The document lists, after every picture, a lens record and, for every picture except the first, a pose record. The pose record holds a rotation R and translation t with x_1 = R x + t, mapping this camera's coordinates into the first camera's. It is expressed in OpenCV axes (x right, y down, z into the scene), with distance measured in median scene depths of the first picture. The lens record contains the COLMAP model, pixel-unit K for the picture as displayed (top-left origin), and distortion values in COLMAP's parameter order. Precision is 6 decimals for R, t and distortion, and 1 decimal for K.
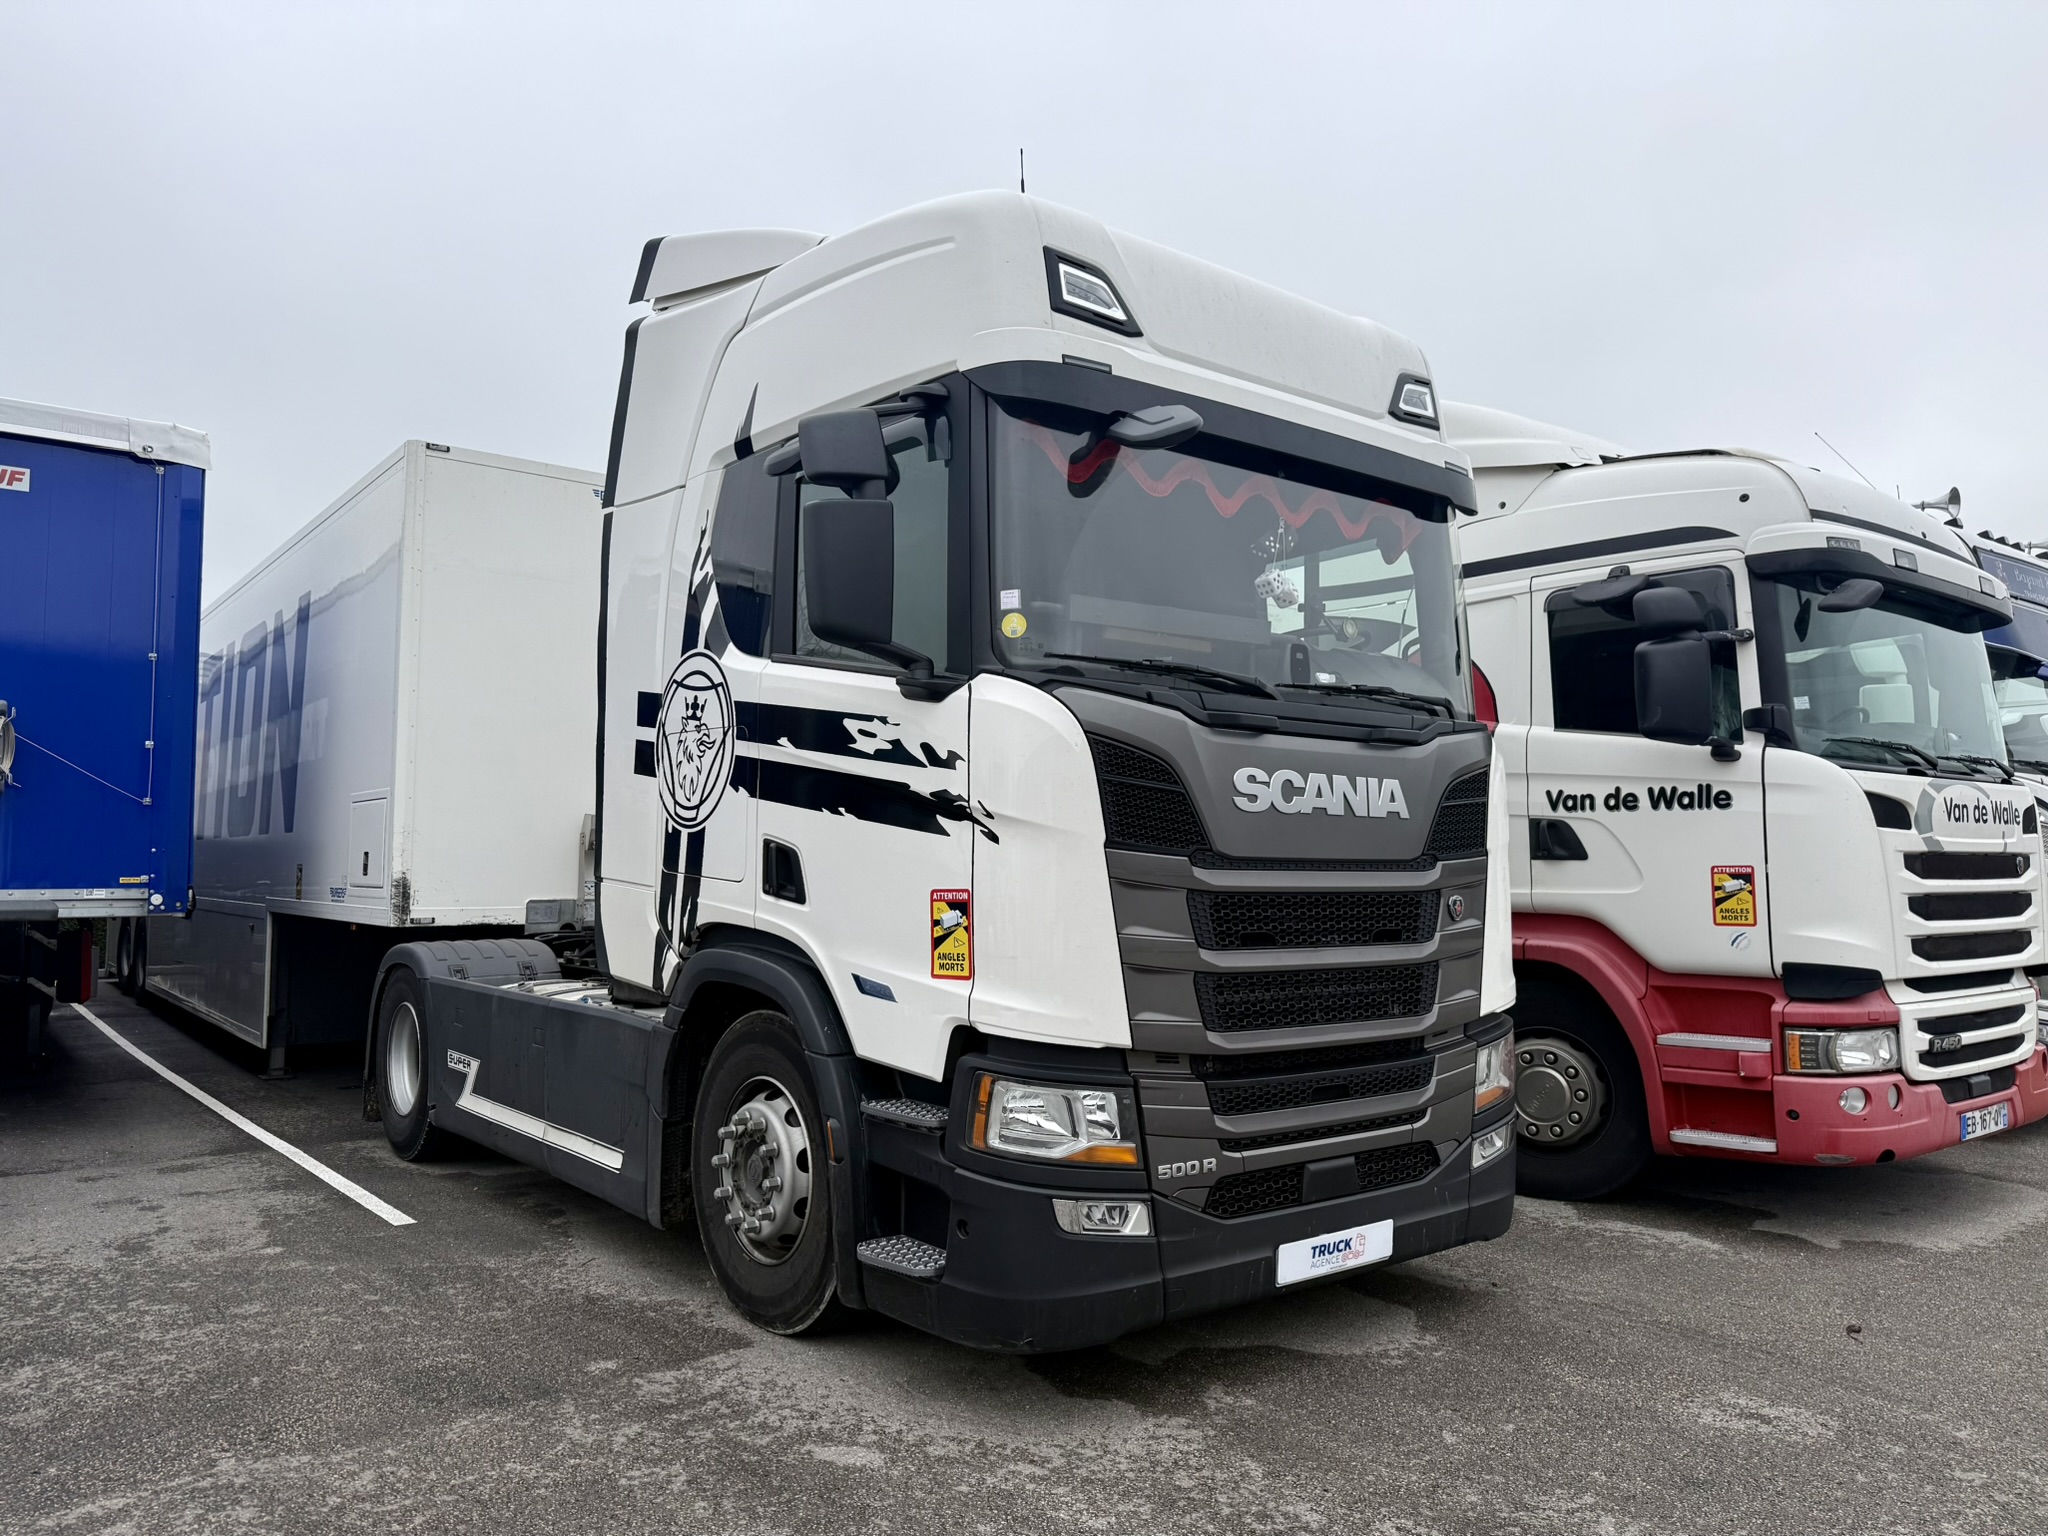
lens RADIAL K [[1439.0, 0, 1026.9], [0, 1439.0, 758.5], [0, 0, 1]] dist [0.043611, -0.046355]
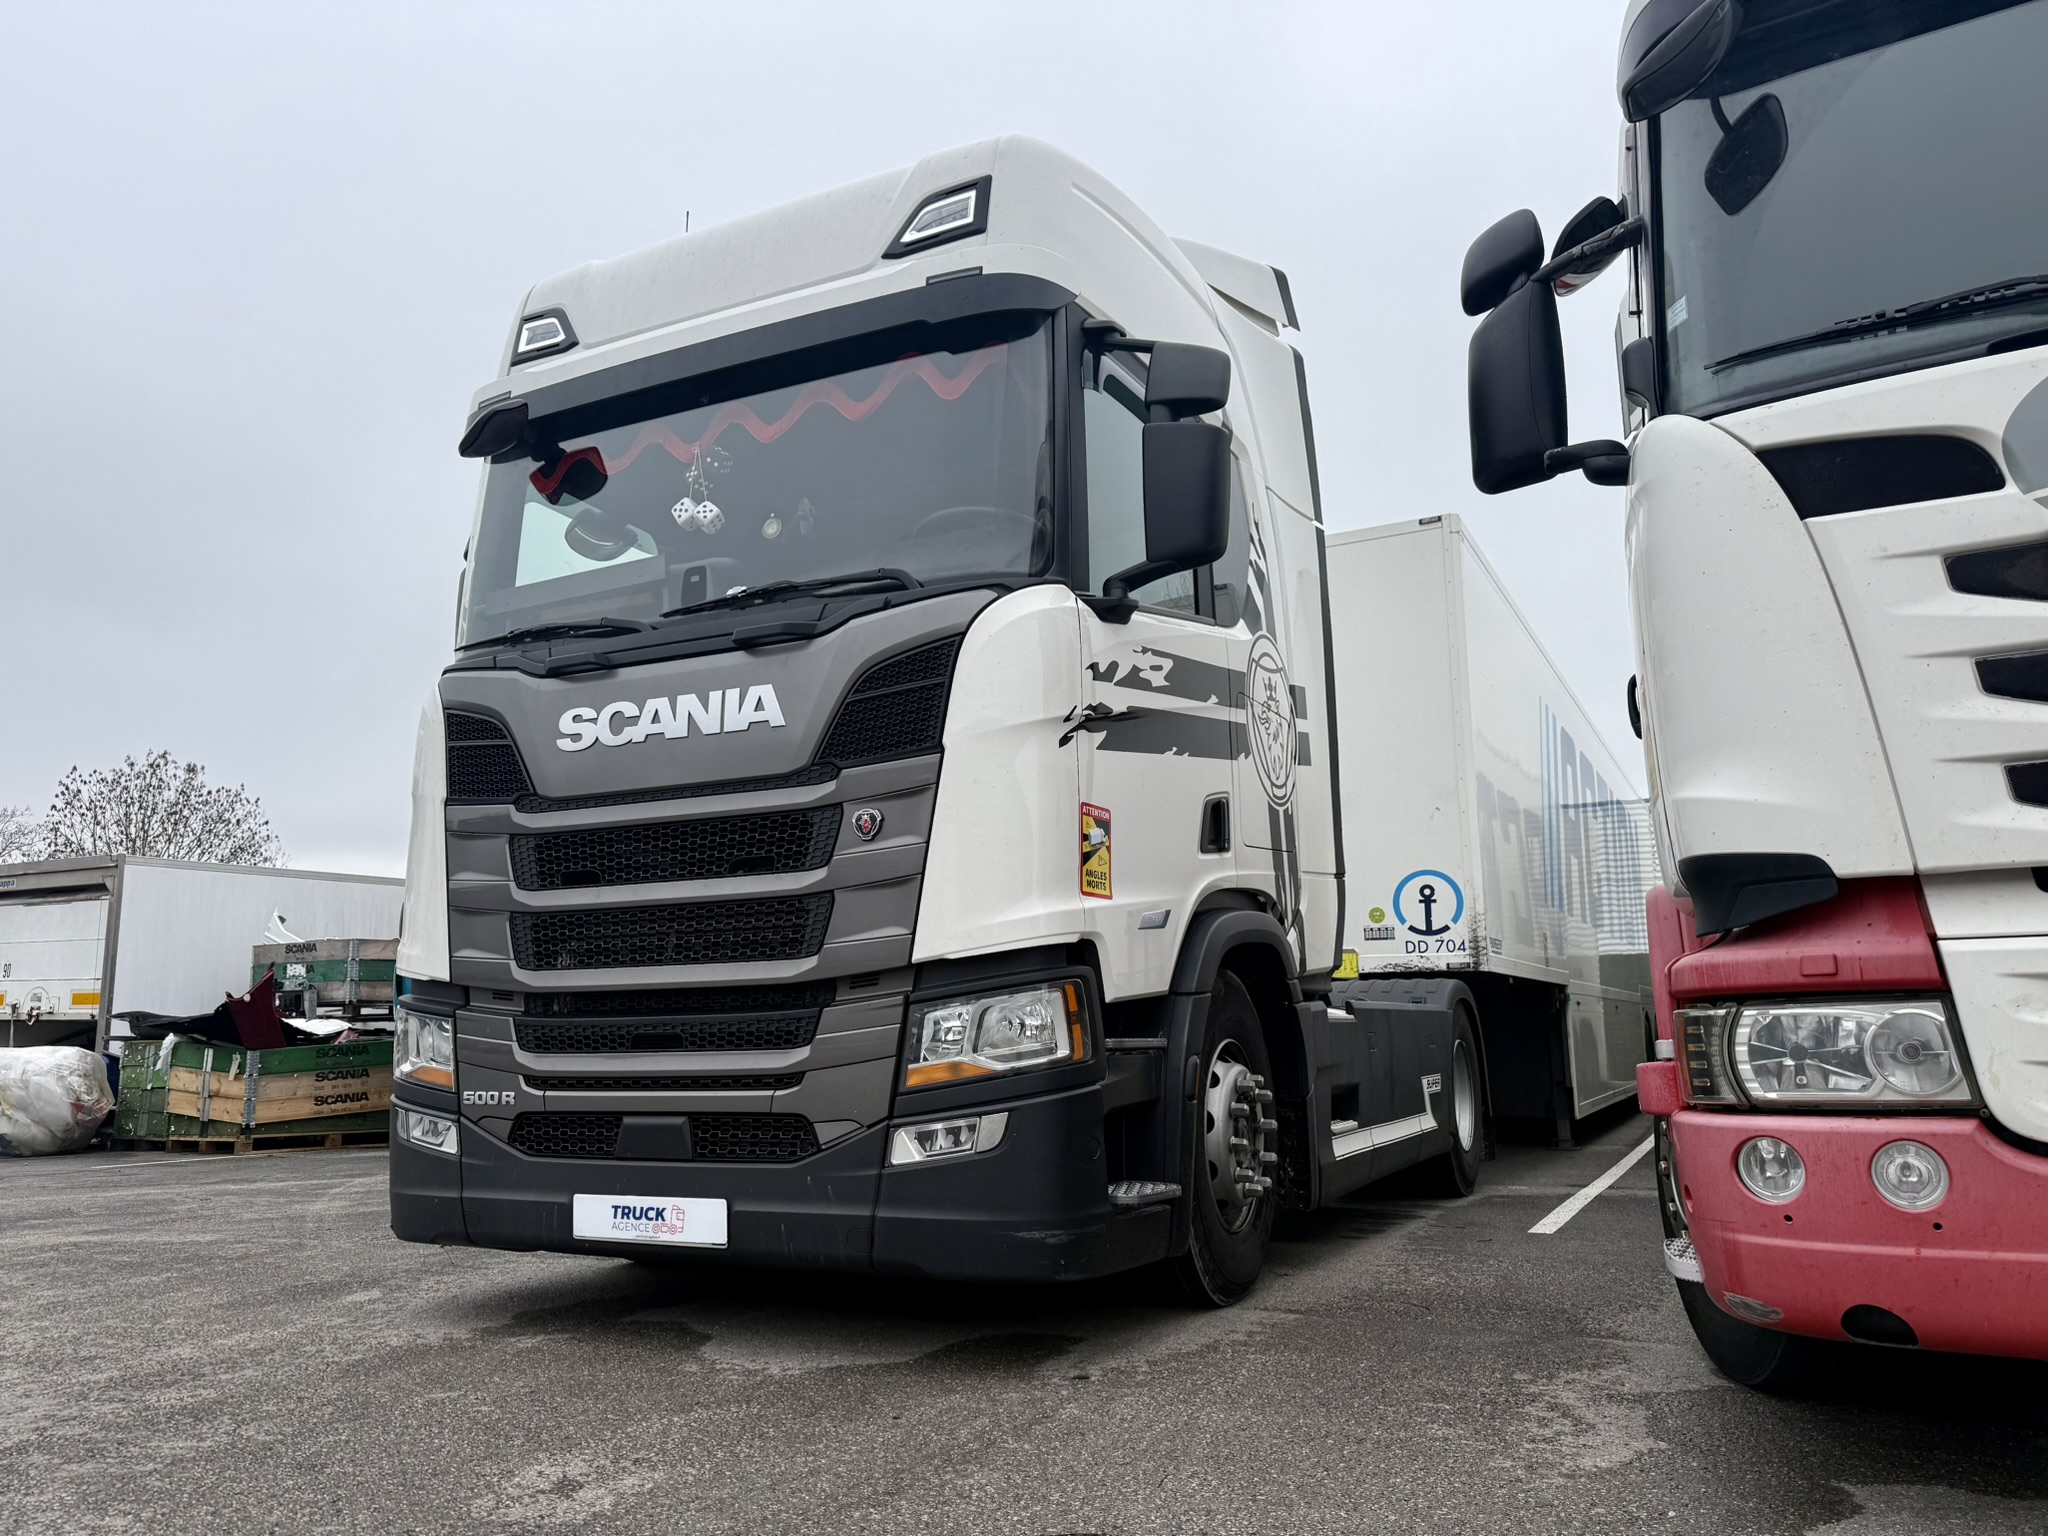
lens RADIAL K [[1439.0, 0, 1032.8], [0, 1439.0, 786.5], [0, 0, 1]] dist [0.043611, -0.046355]
pose [[0.427125, -0.165672, -0.888885, 1.120748], [0.079047, 0.986149, -0.145817, 0.221023], [0.900731, -0.007982, 0.434304, 0.808376]]
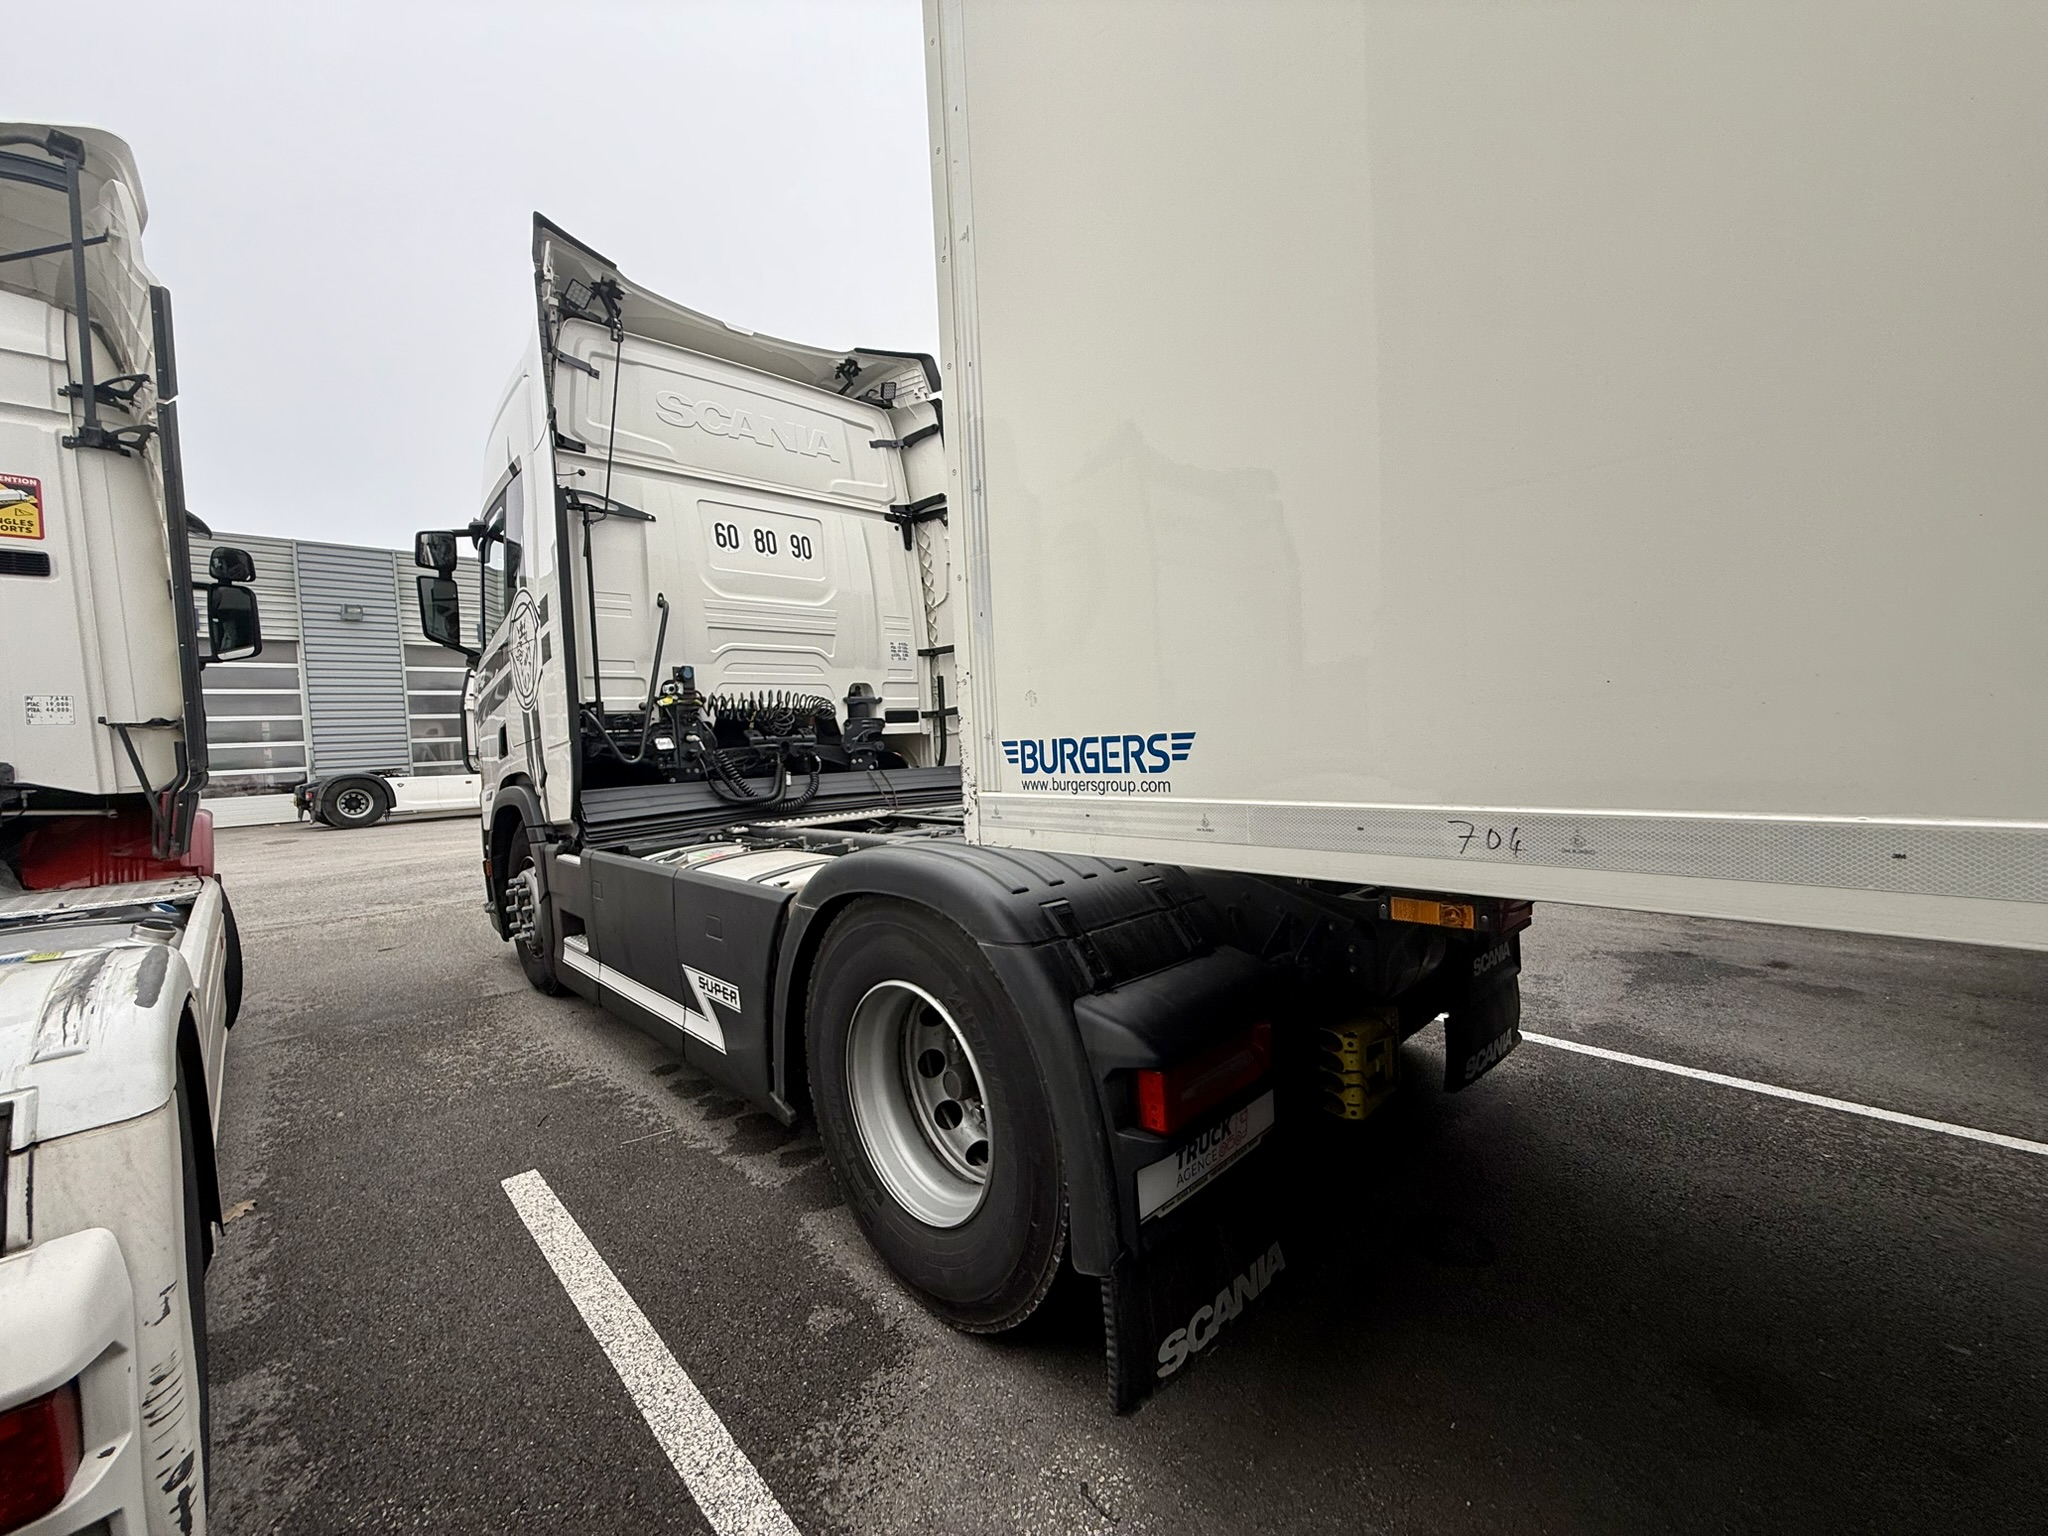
lens RADIAL K [[821.3, 0, 1019.9], [0, 821.3, 767.6], [0, 0, 1]] dist [0.000720, -0.000068]
pose [[-0.994533, 0.042326, -0.095457, -0.326787], [0.045679, 0.998403, -0.033227, 0.209689], [0.093899, -0.037406, -0.994879, 2.528258]]
